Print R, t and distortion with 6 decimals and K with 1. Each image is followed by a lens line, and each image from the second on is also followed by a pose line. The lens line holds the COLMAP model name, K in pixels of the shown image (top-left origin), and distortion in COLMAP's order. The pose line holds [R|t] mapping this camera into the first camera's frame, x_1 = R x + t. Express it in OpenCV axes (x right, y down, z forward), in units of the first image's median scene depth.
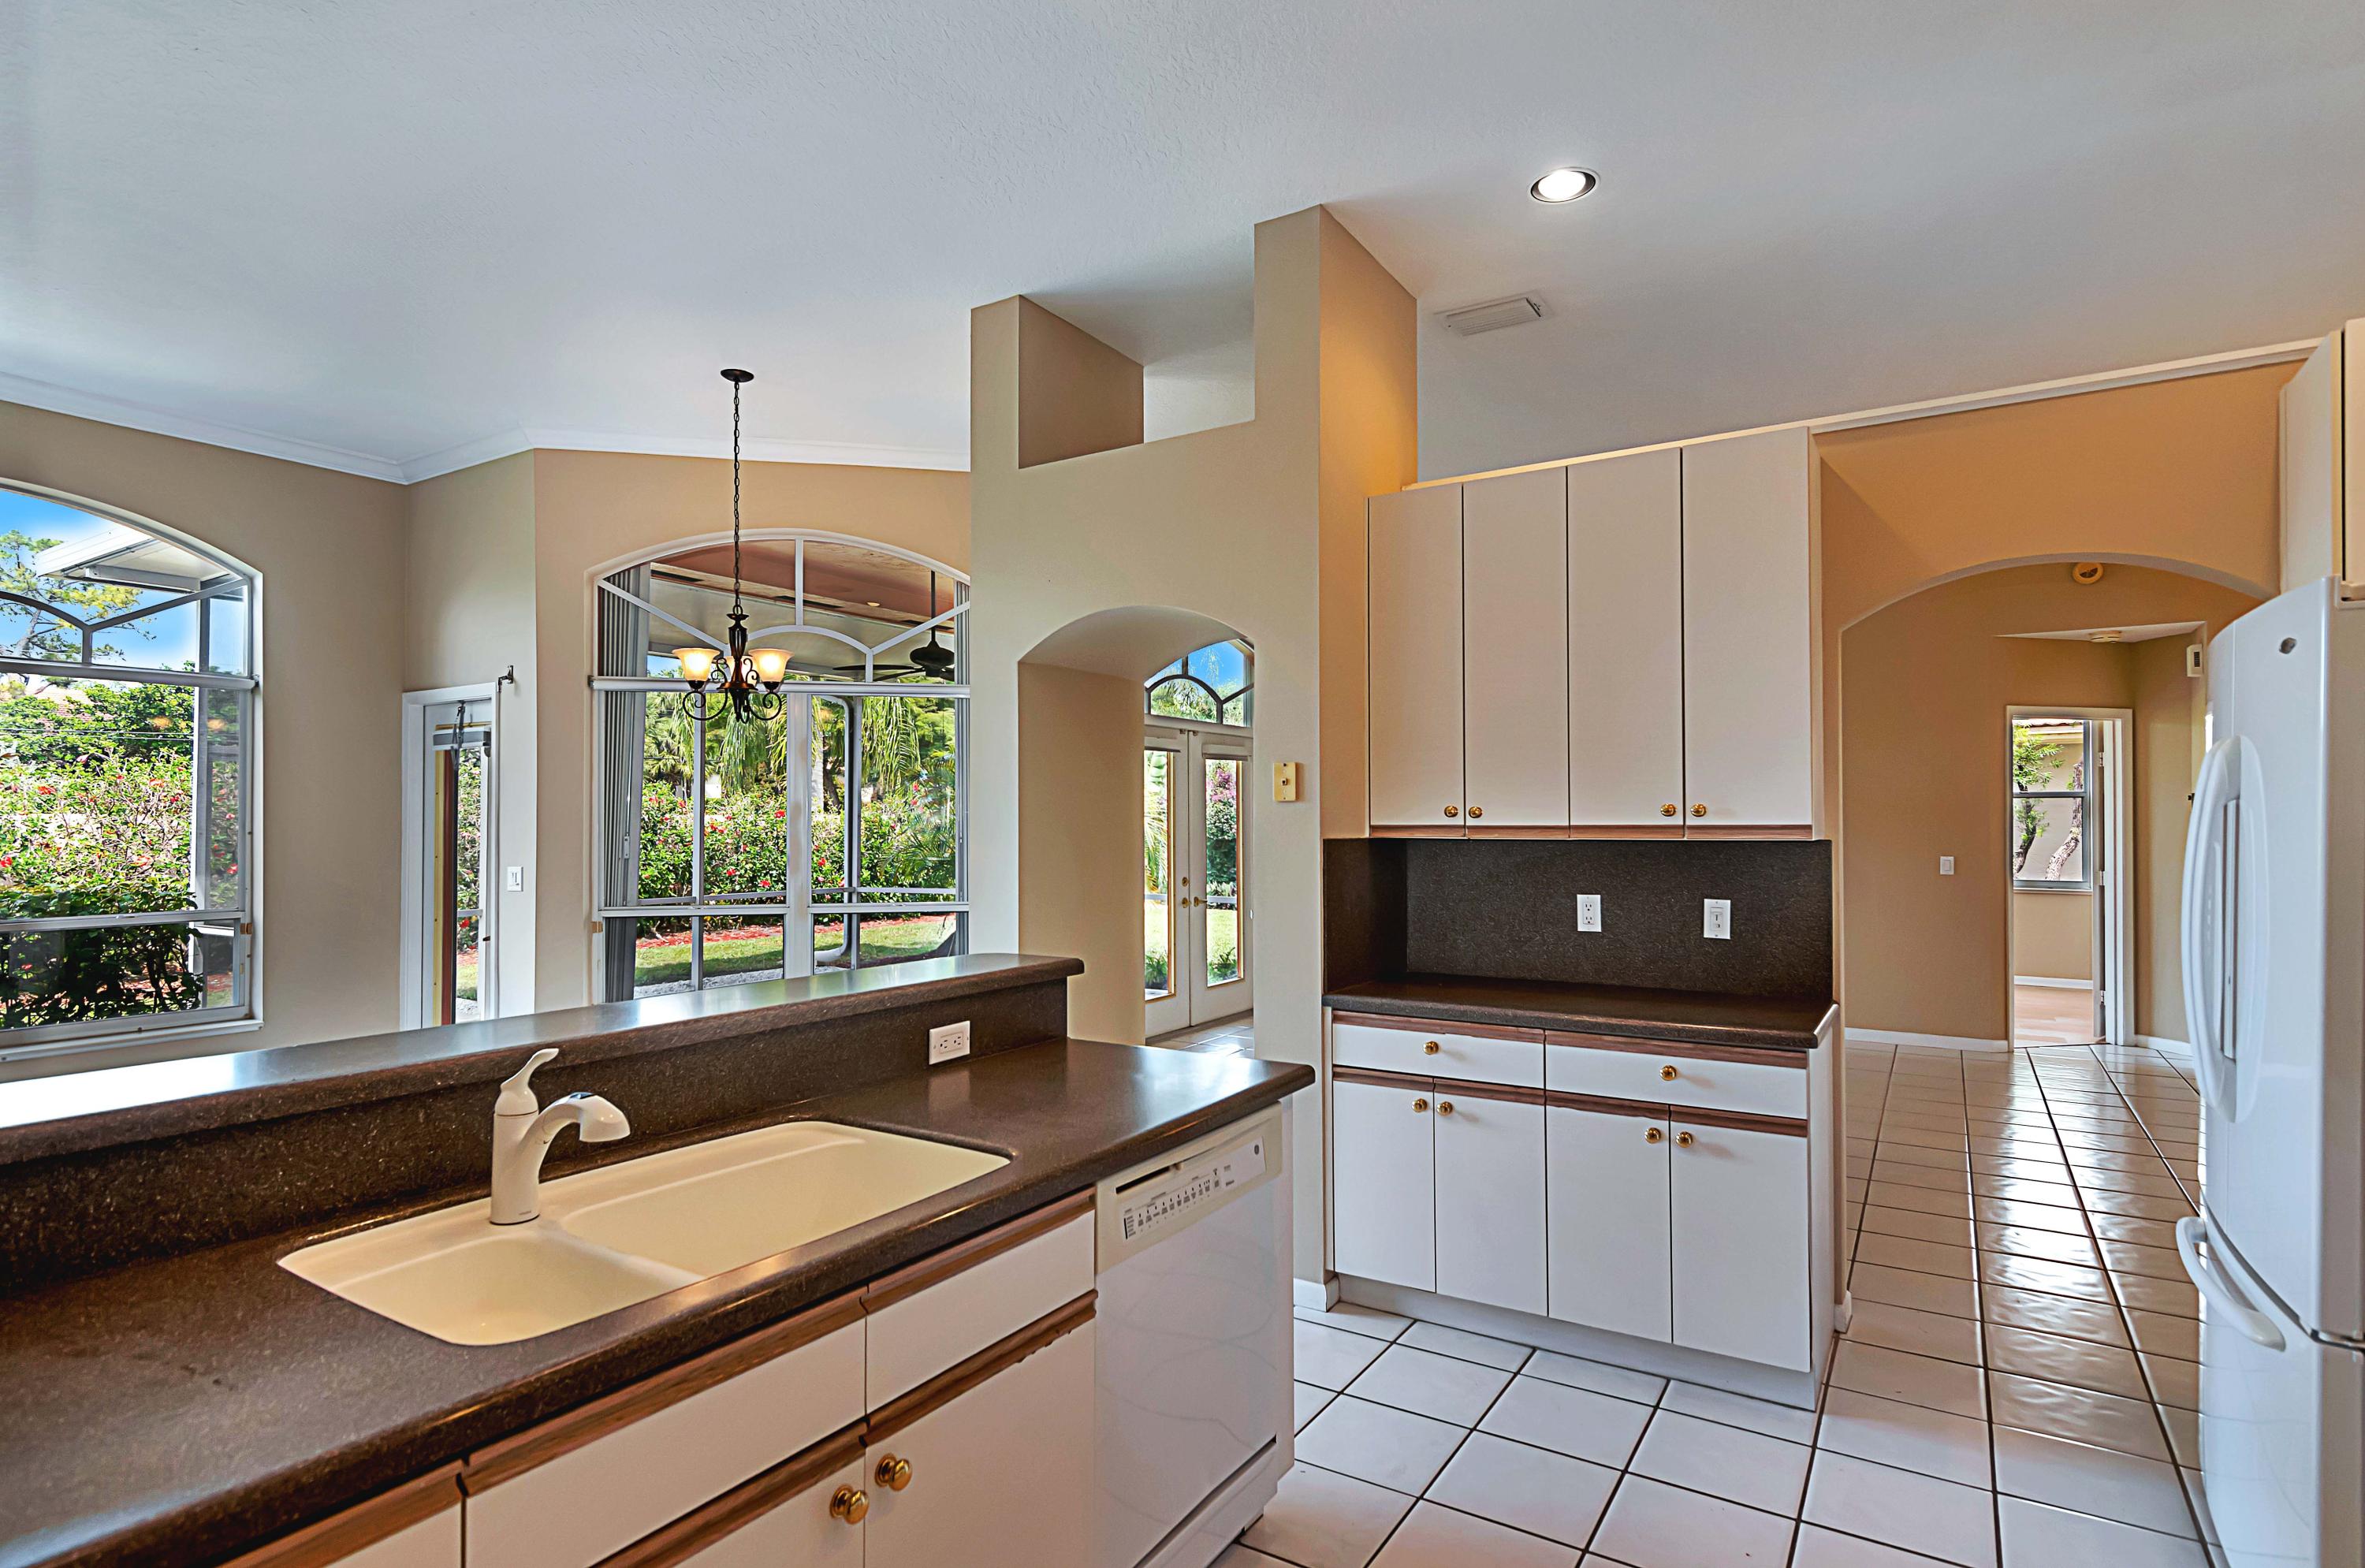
lens RADIAL K [[1185.2, 0, 1212.2], [0, 1185.2, 823.6], [0, 0, 1]] dist [-0.005340, -0.000867]
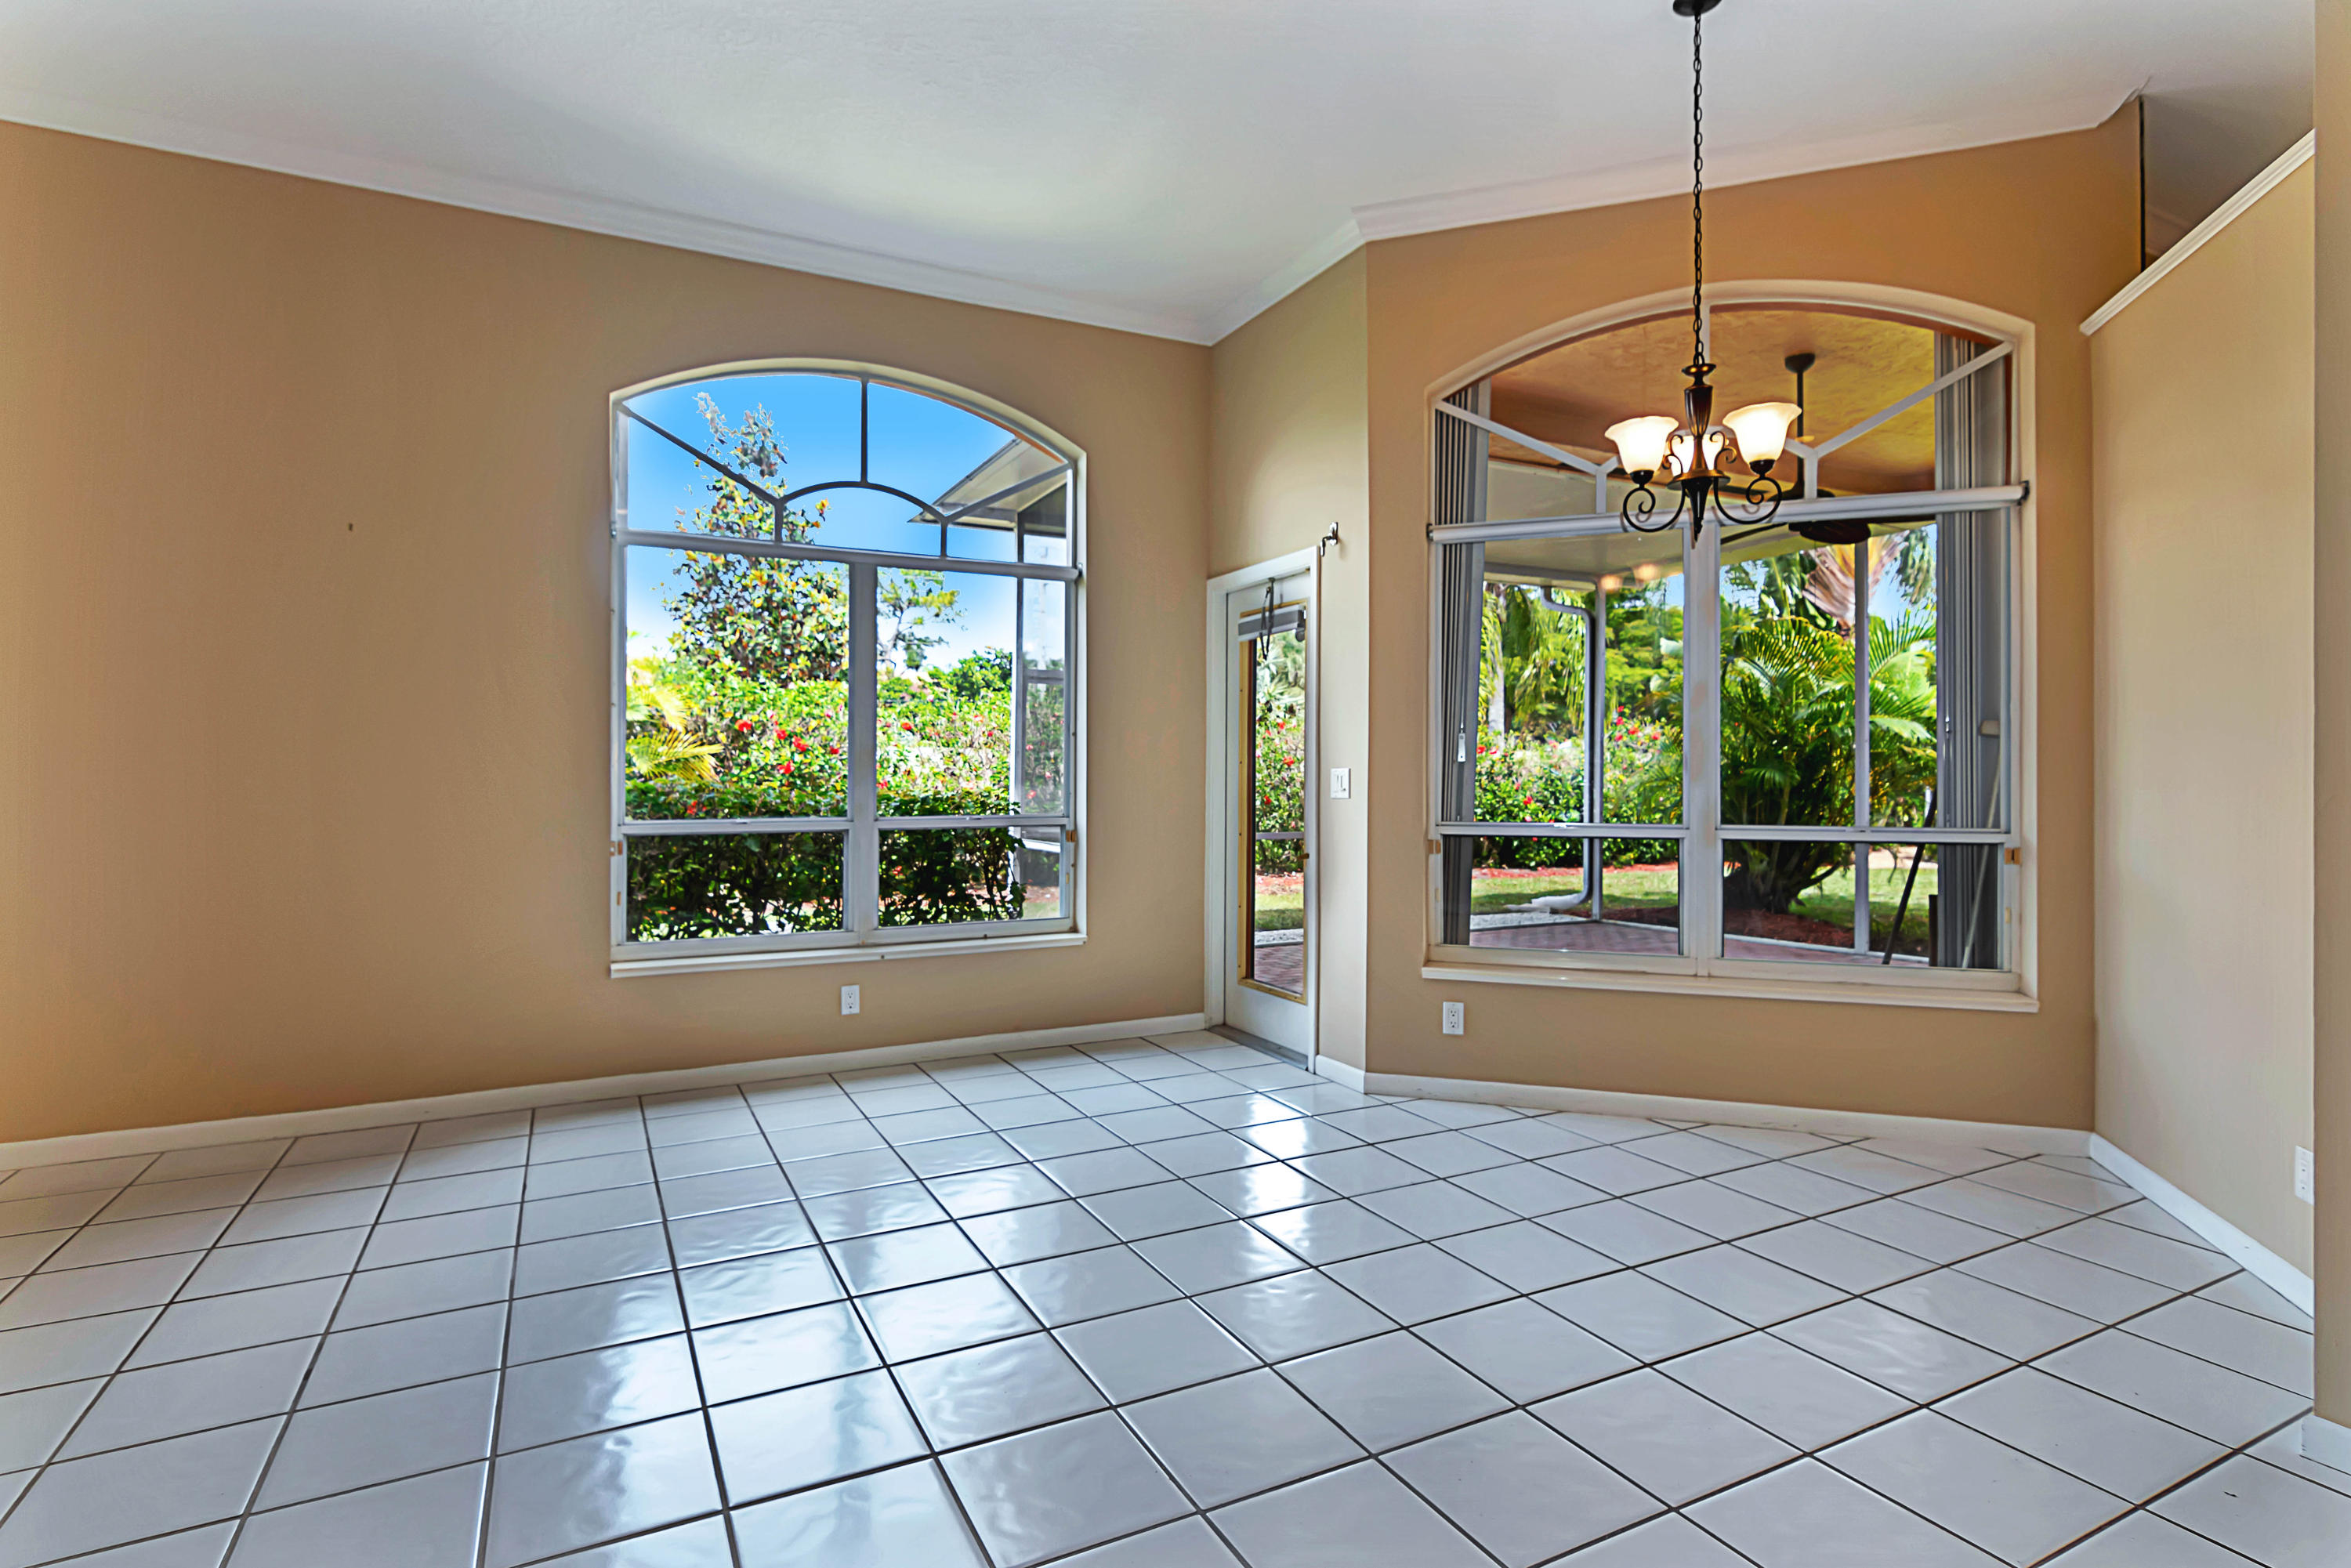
lens RADIAL K [[1178.2, 0, 1178.7], [0, 1178.2, 780.0], [0, 0, 1]] dist [-0.005340, -0.000867]
pose [[0.851333, 0.003414, -0.524615, -0.244211], [-0.001389, 0.999990, 0.004254, 0.038509], [0.524624, -0.002892, 0.851329, 0.238607]]
